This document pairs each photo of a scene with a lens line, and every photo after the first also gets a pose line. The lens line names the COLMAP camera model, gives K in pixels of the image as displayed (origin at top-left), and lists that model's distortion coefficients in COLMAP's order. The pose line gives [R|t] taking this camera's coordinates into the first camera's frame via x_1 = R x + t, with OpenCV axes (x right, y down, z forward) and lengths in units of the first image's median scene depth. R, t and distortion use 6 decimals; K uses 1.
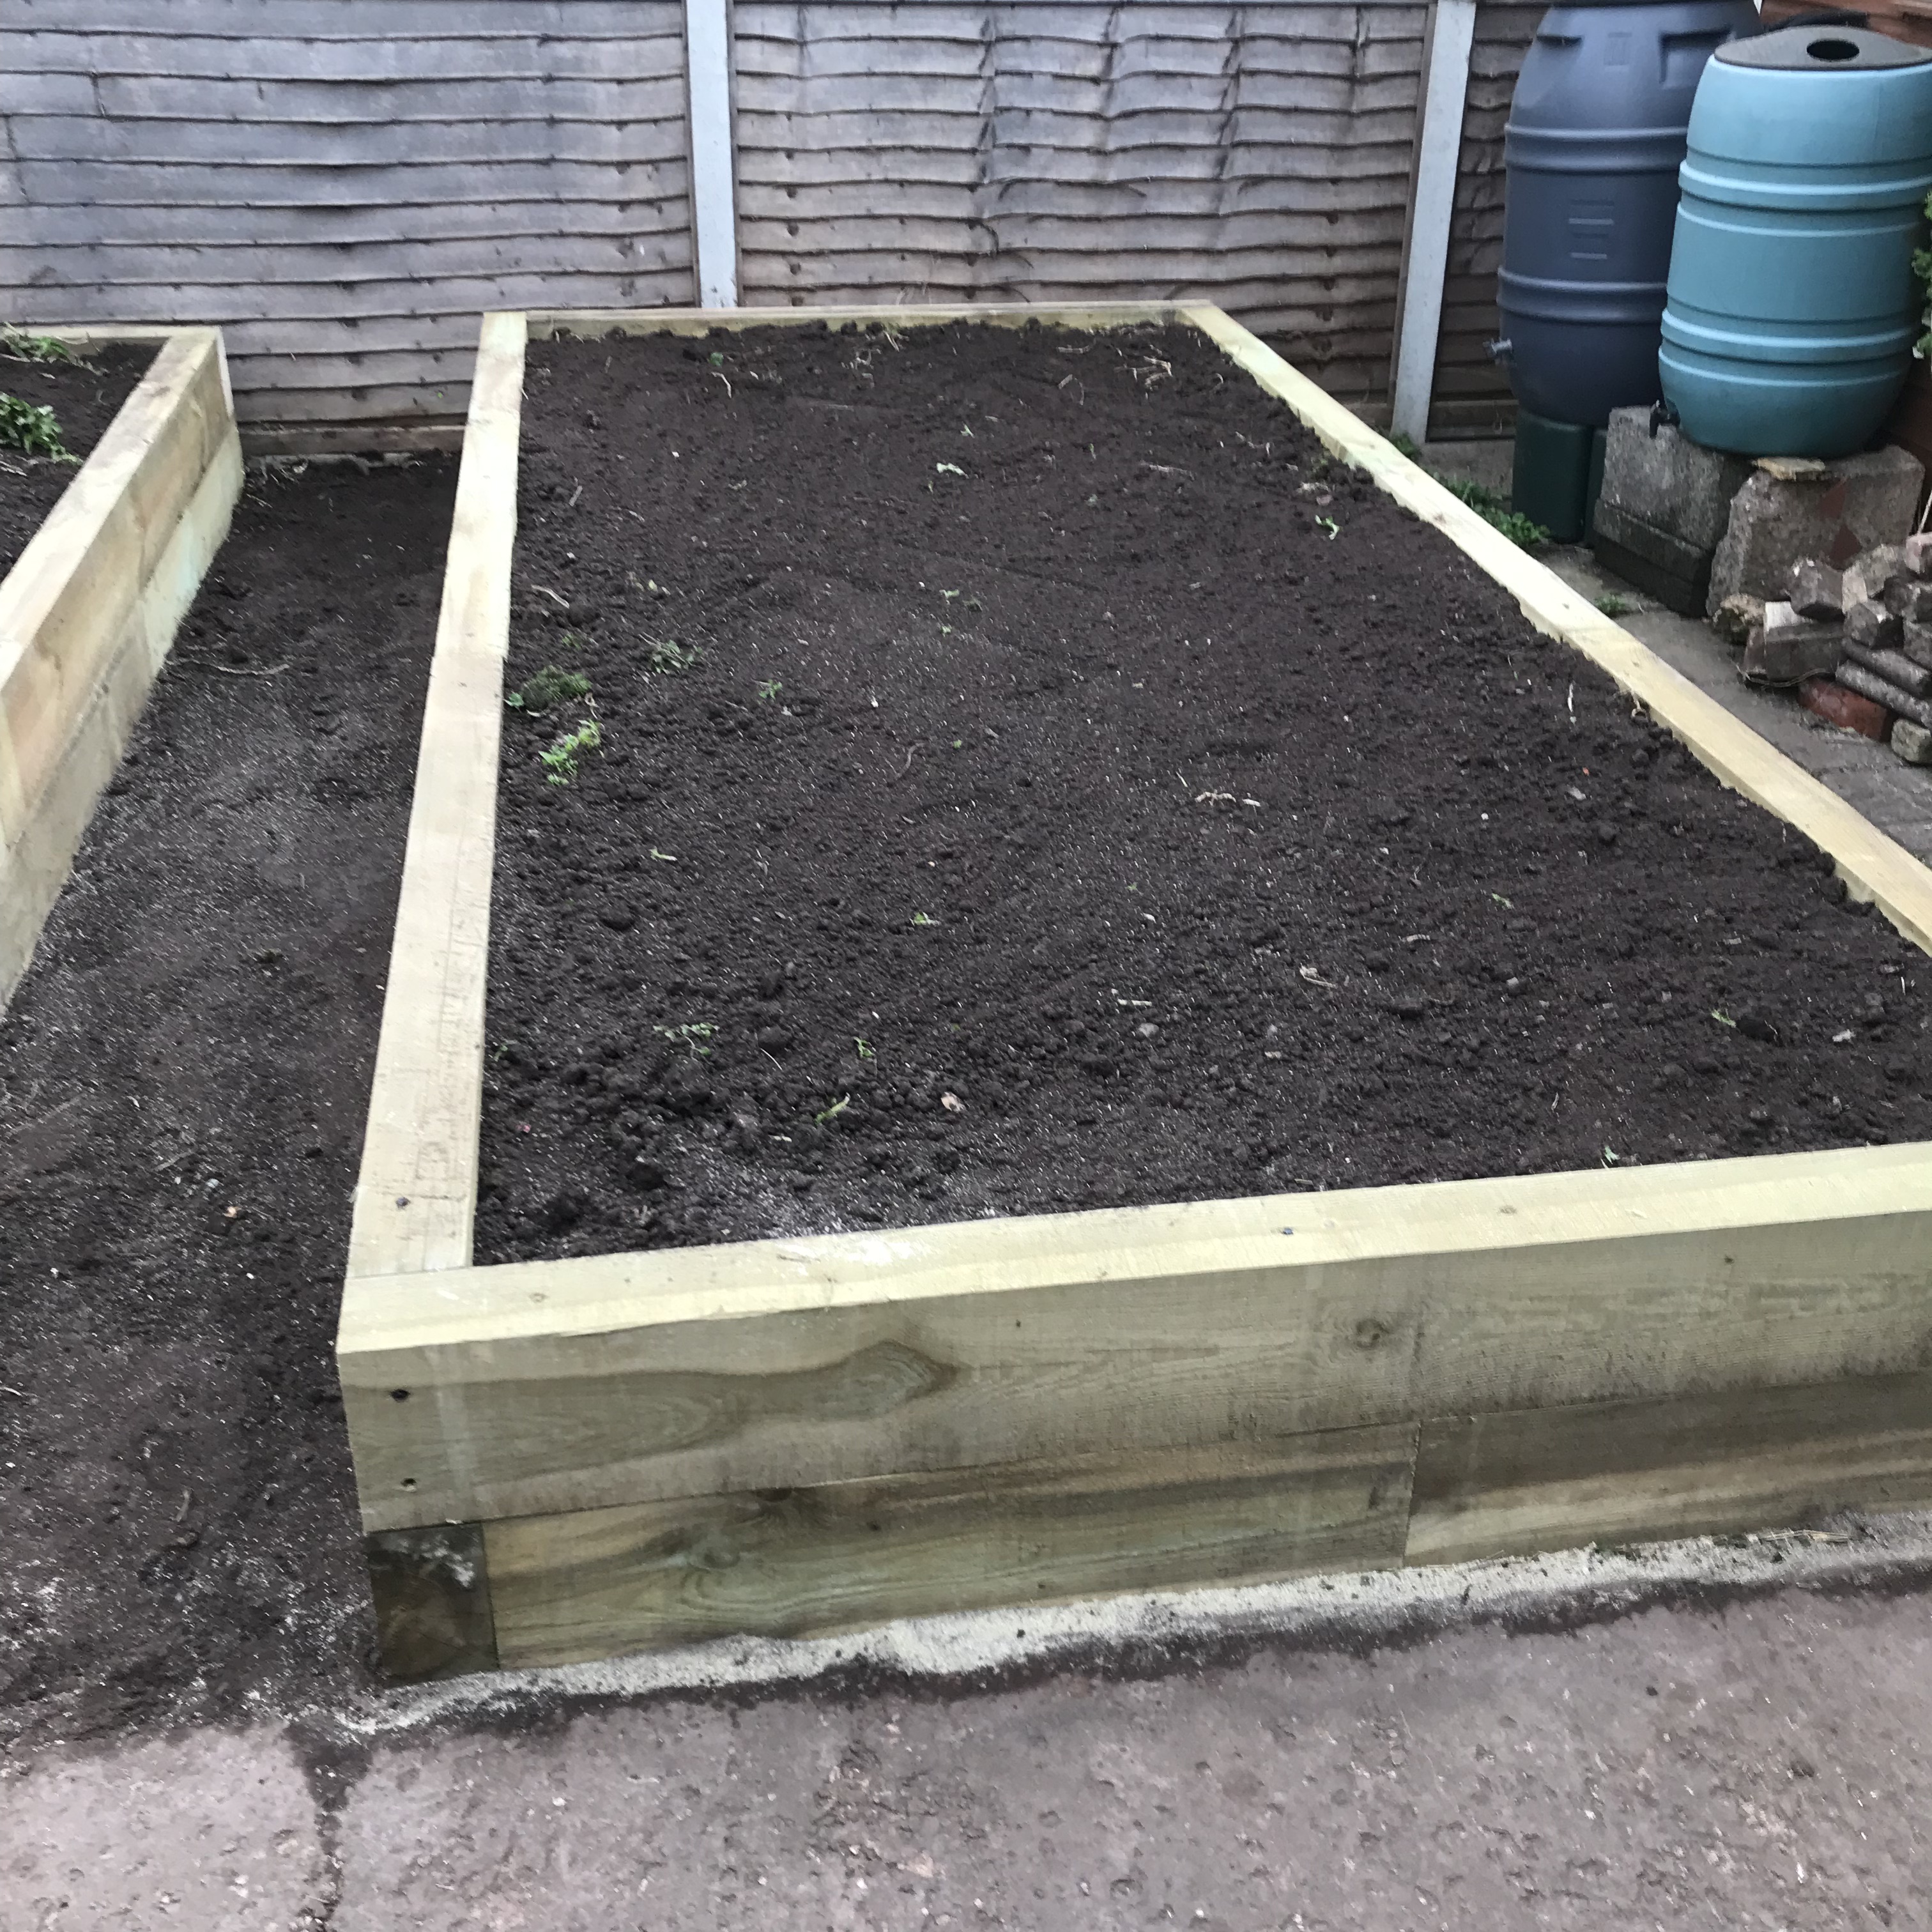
lens RADIAL K [[2086.0, 0, 966.1], [0, 2086.0, 992.2], [0, 0, 1]] dist [0.004164, -0.001196]
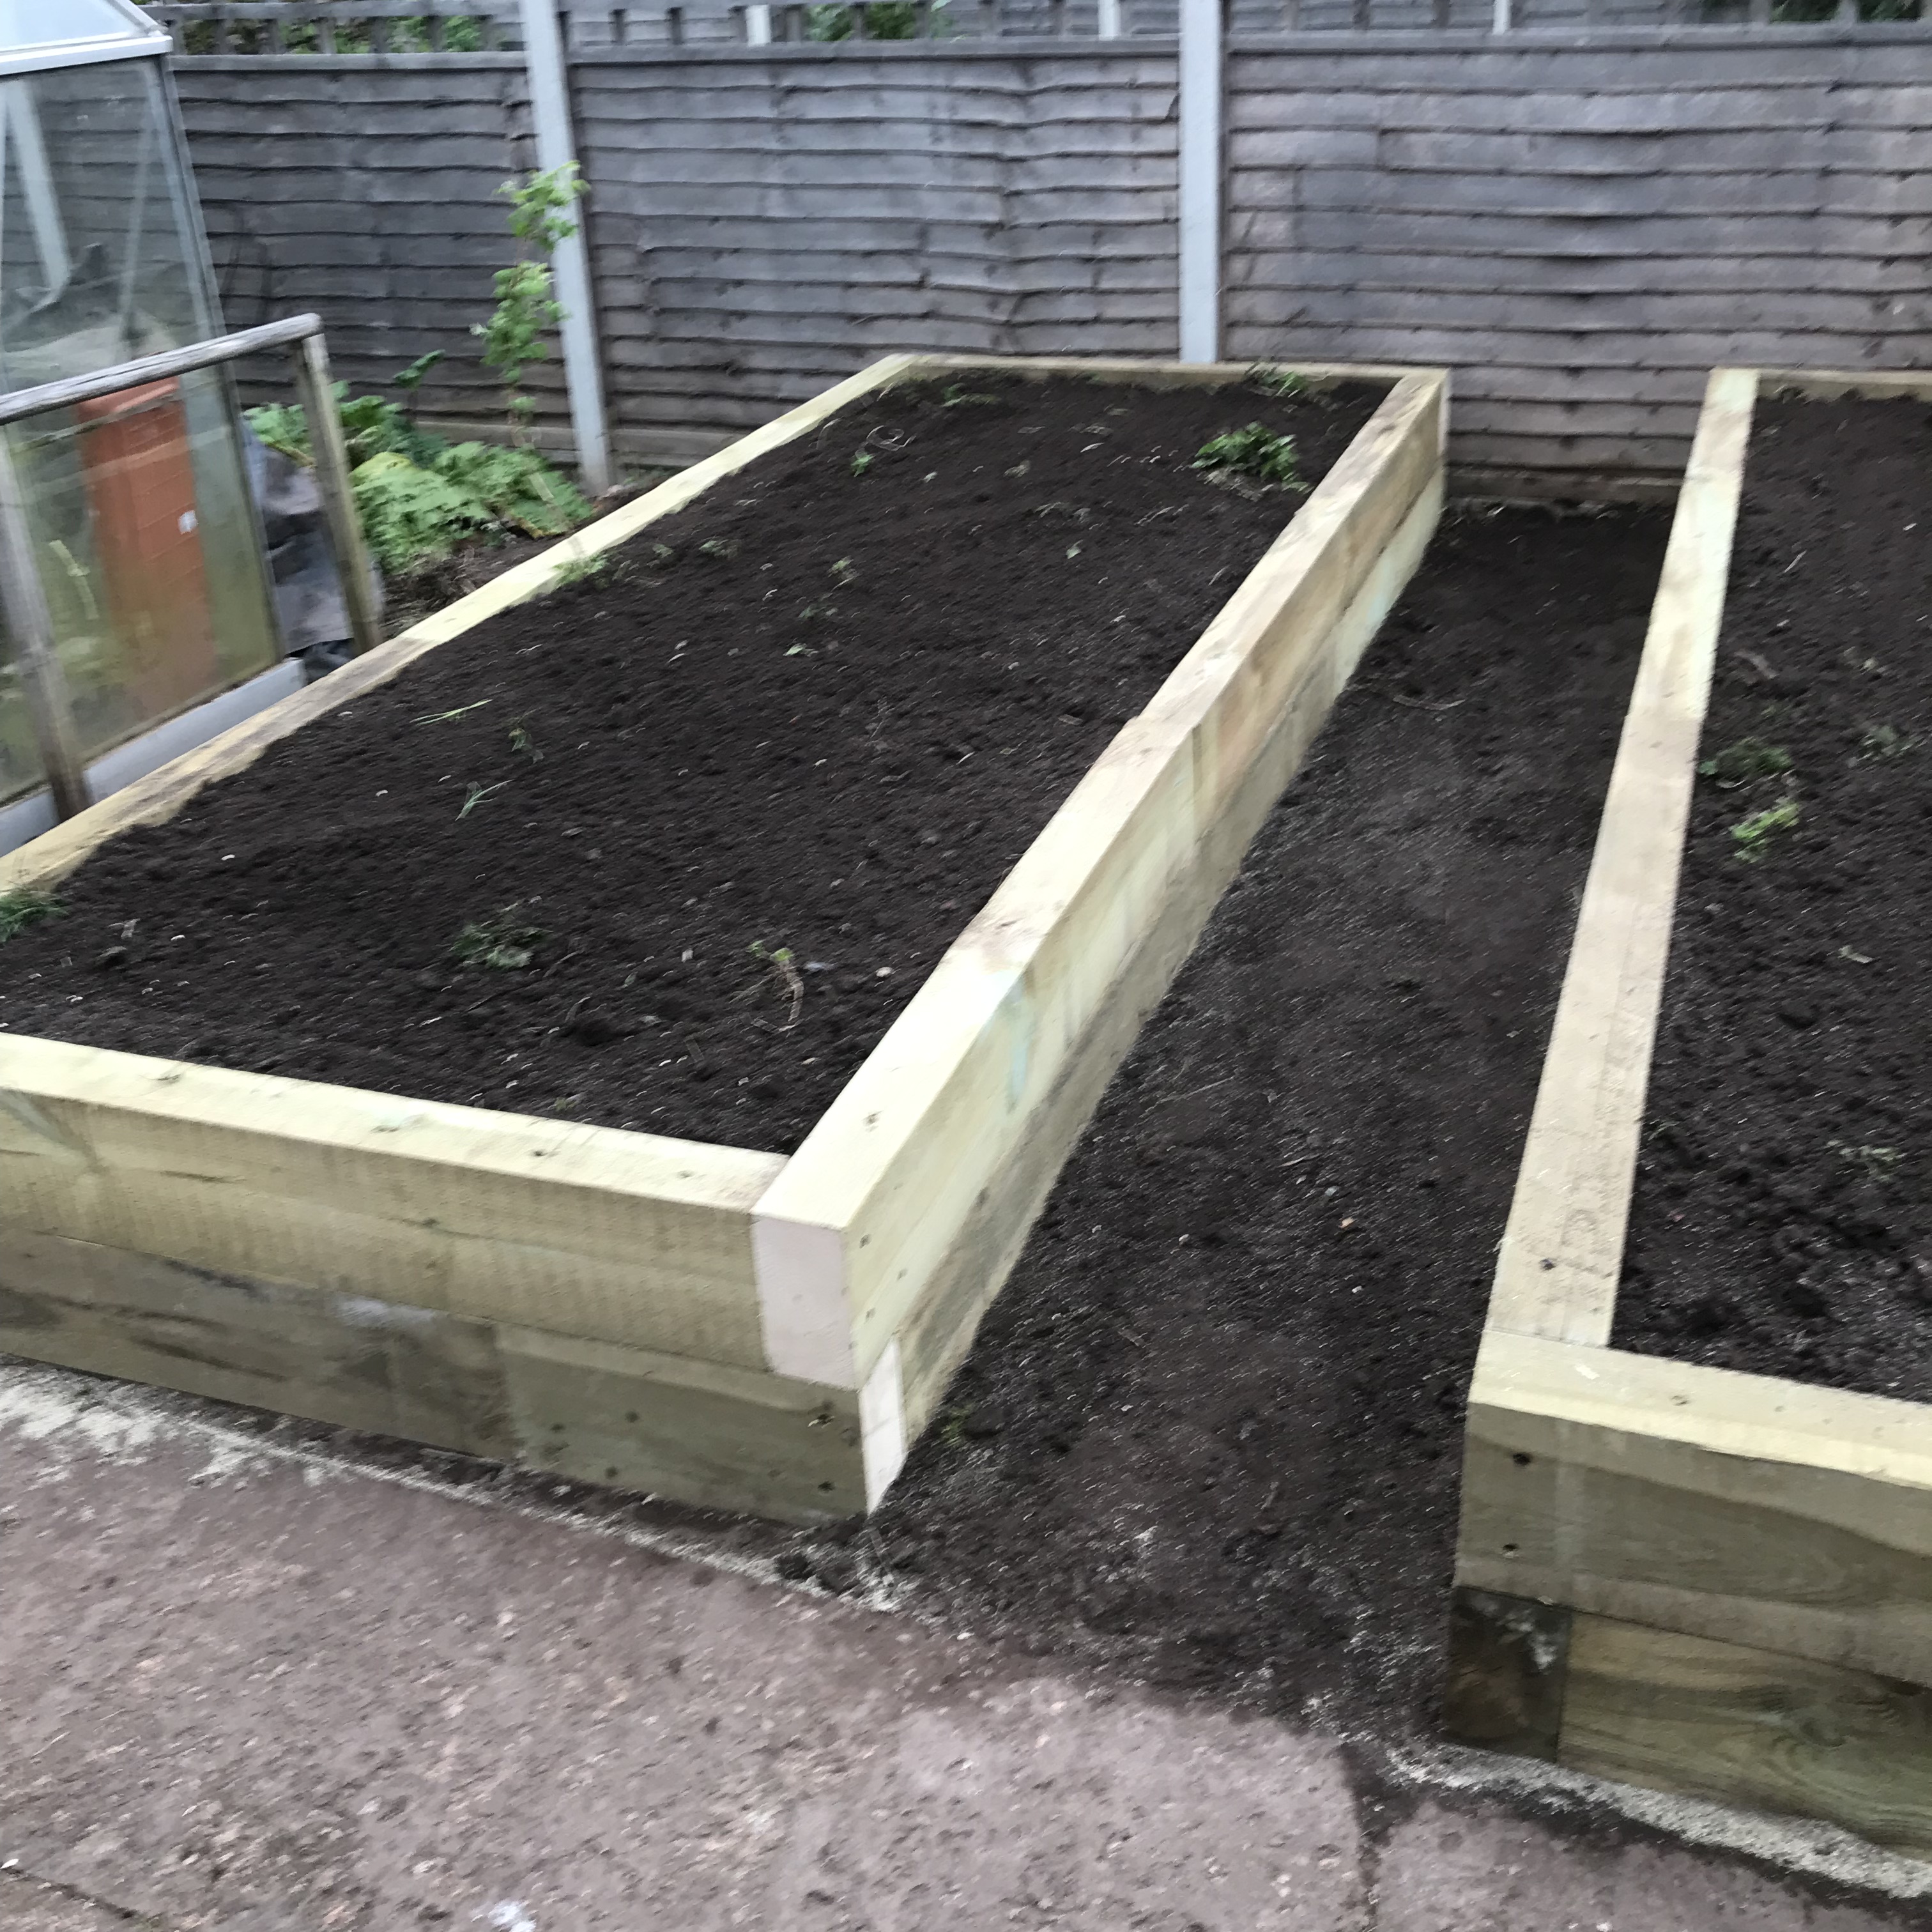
lens RADIAL K [[2078.1, 0, 973.2], [0, 2078.1, 1021.5], [0, 0, 1]] dist [0.014000, -0.042656]
pose [[0.858980, 0.192132, -0.474593, -0.029541], [-0.195818, 0.979731, 0.042212, 0.000297], [0.473084, 0.056675, 0.879193, 0.003641]]
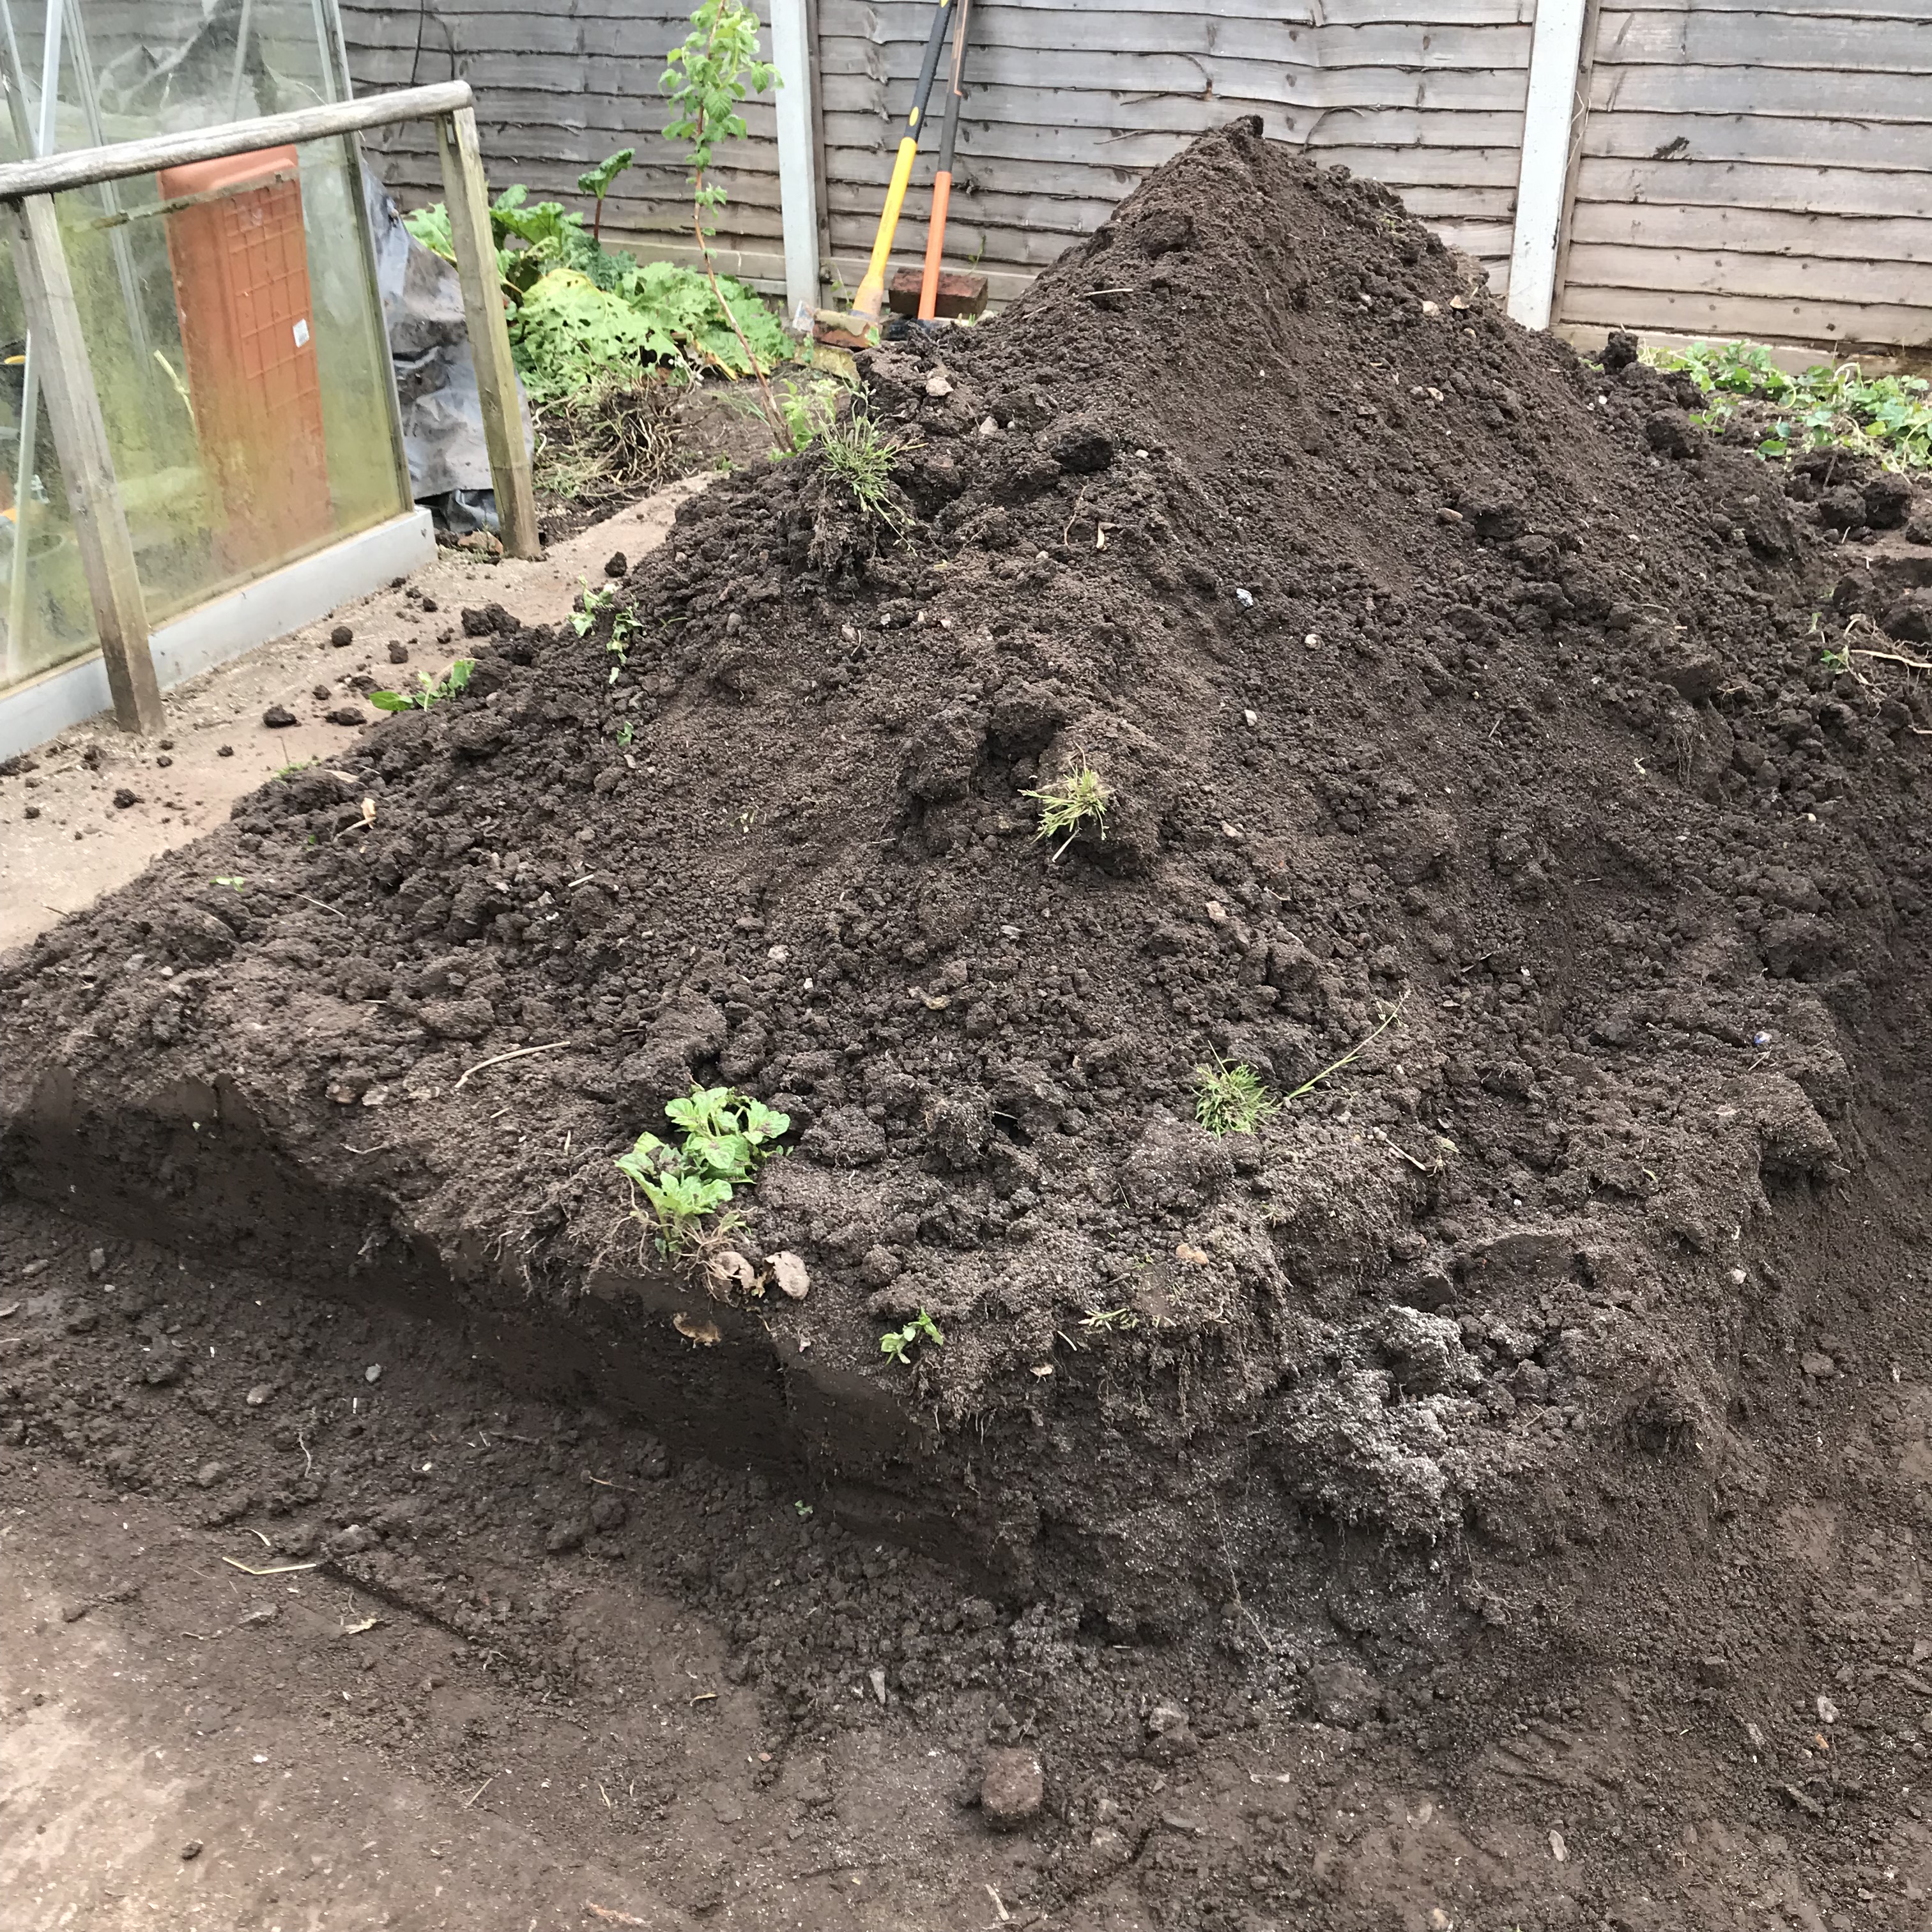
lens RADIAL K [[2089.1, 0, 966.0], [0, 2089.1, 966.0], [0, 0, 1]] dist [-0.007112, 0.035783]
pose [[0.797922, 0.271156, -0.538327, -0.453895], [-0.261470, 0.960406, 0.096200, -0.092269], [0.543097, 0.063996, 0.837227, 0.529454]]
